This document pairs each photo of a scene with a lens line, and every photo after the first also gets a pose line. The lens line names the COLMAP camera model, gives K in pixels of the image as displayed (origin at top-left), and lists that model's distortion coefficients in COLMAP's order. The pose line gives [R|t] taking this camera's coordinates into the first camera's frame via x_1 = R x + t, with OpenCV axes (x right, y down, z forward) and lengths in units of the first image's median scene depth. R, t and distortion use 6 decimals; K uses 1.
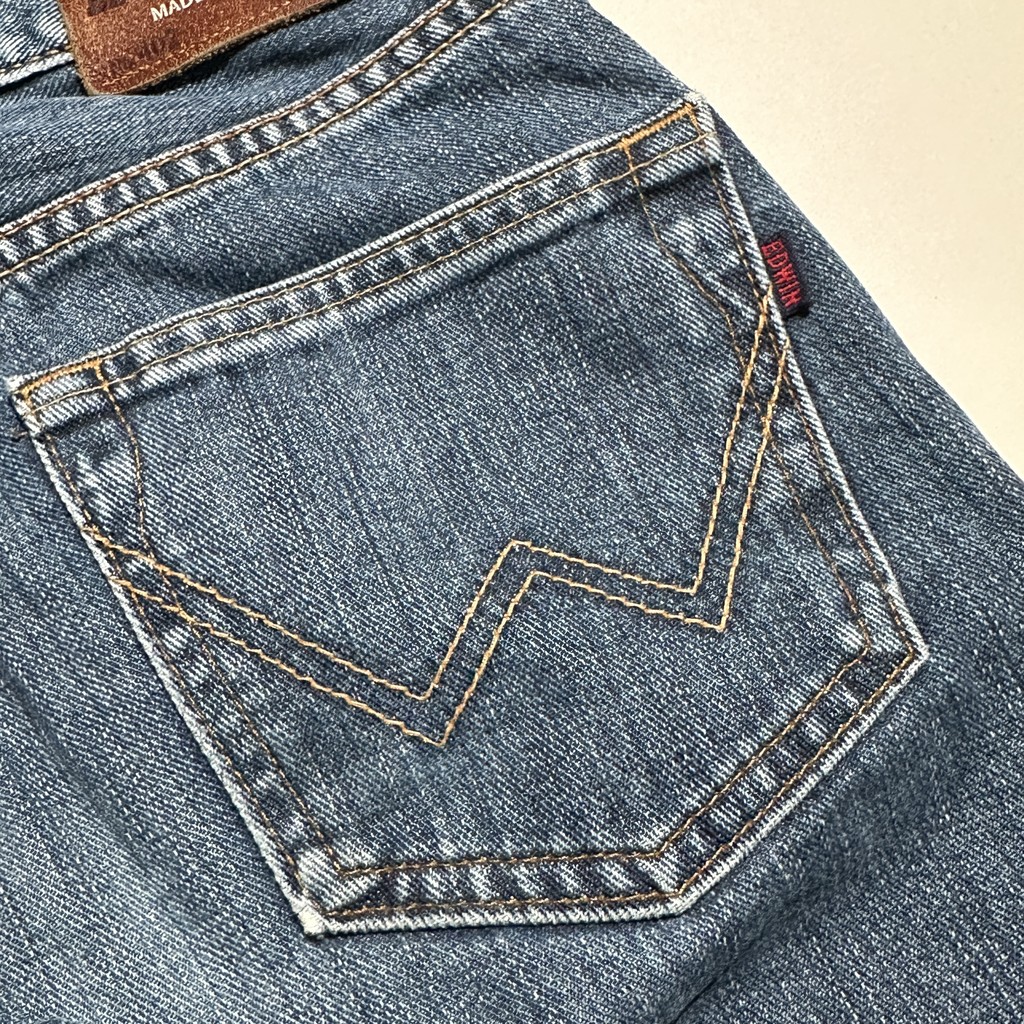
lens RADIAL K [[1435.4, 0, 513.3], [0, 1435.4, 512.4], [0, 0, 1]] dist [0.026129, 0.000000]
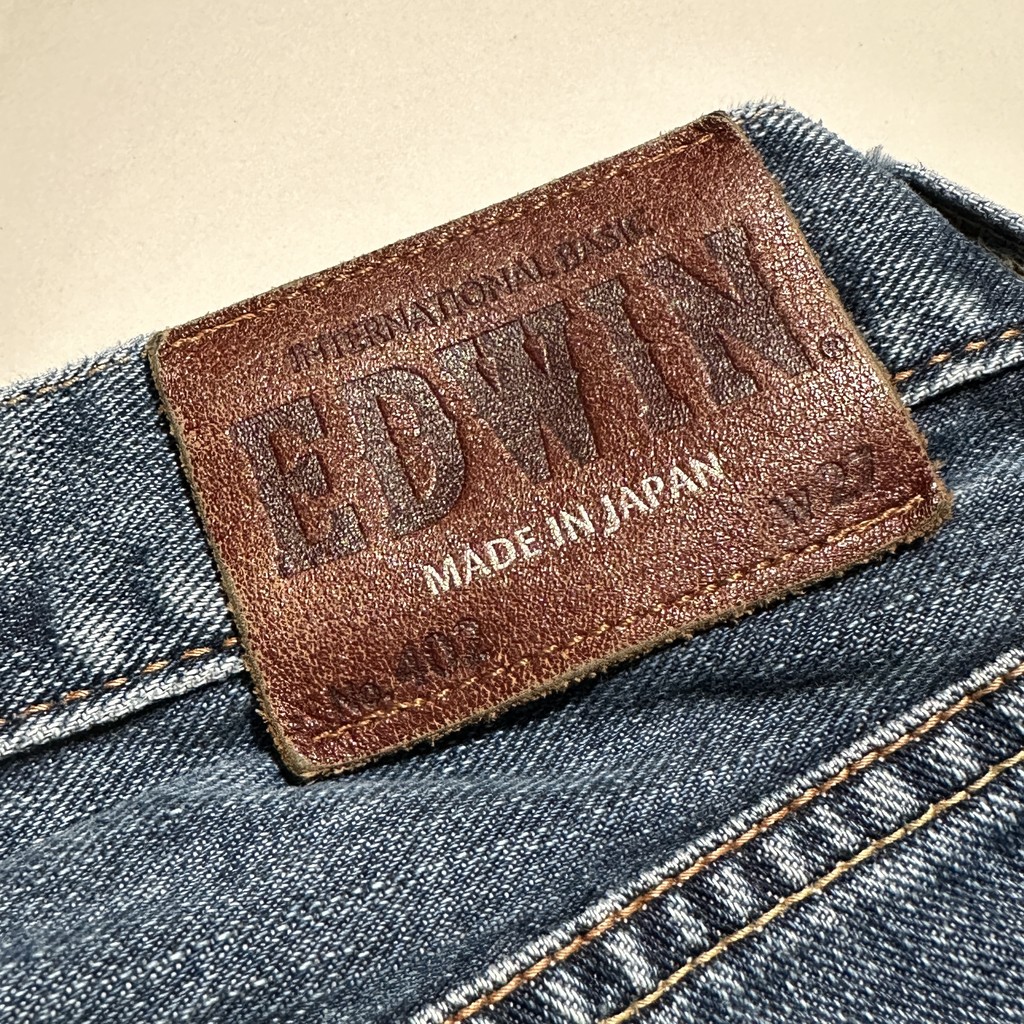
lens RADIAL K [[1435.4, 0, 511.0], [0, 1435.4, 511.2], [0, 0, 1]] dist [0.026129, 0.000000]
pose [[0.994956, 0.022075, 0.097855, -0.278187], [-0.009649, 0.992024, -0.125683, -0.321003], [-0.099849, 0.124105, 0.987233, 0.561368]]
